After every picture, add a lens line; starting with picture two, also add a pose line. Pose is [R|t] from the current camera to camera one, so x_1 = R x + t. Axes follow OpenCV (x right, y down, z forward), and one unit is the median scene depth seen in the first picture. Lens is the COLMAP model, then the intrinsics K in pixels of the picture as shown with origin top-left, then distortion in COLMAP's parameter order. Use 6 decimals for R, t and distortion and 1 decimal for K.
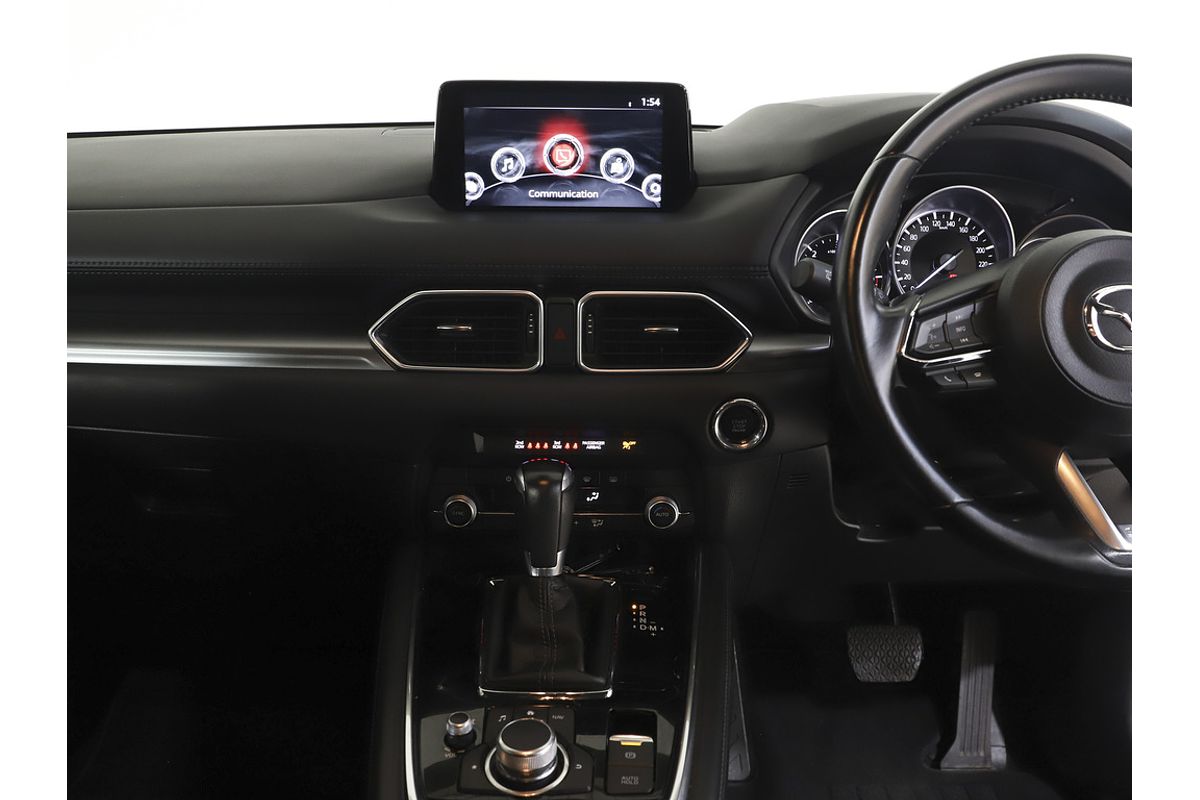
lens RADIAL K [[1080.9, 0, 598.5], [0, 1080.9, 398.4], [0, 0, 1]] dist [-0.007523, -0.002168]
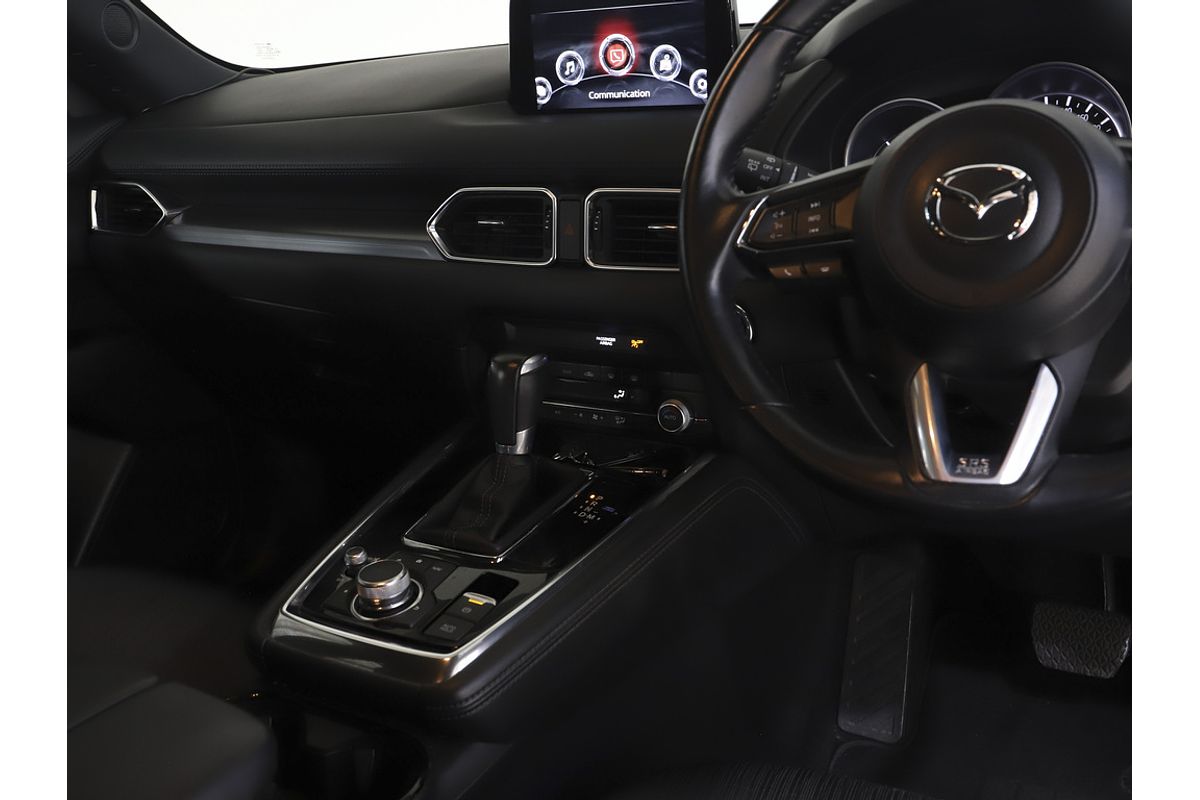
lens RADIAL K [[1156.5, 0, 598.5], [0, 1156.5, 397.4], [0, 0, 1]] dist [0.014297, 0.000000]
pose [[0.840155, 0.096934, -0.533614, 0.562775], [-0.071097, 0.995092, 0.068824, 0.020644], [0.537666, -0.019884, 0.842923, 0.068846]]
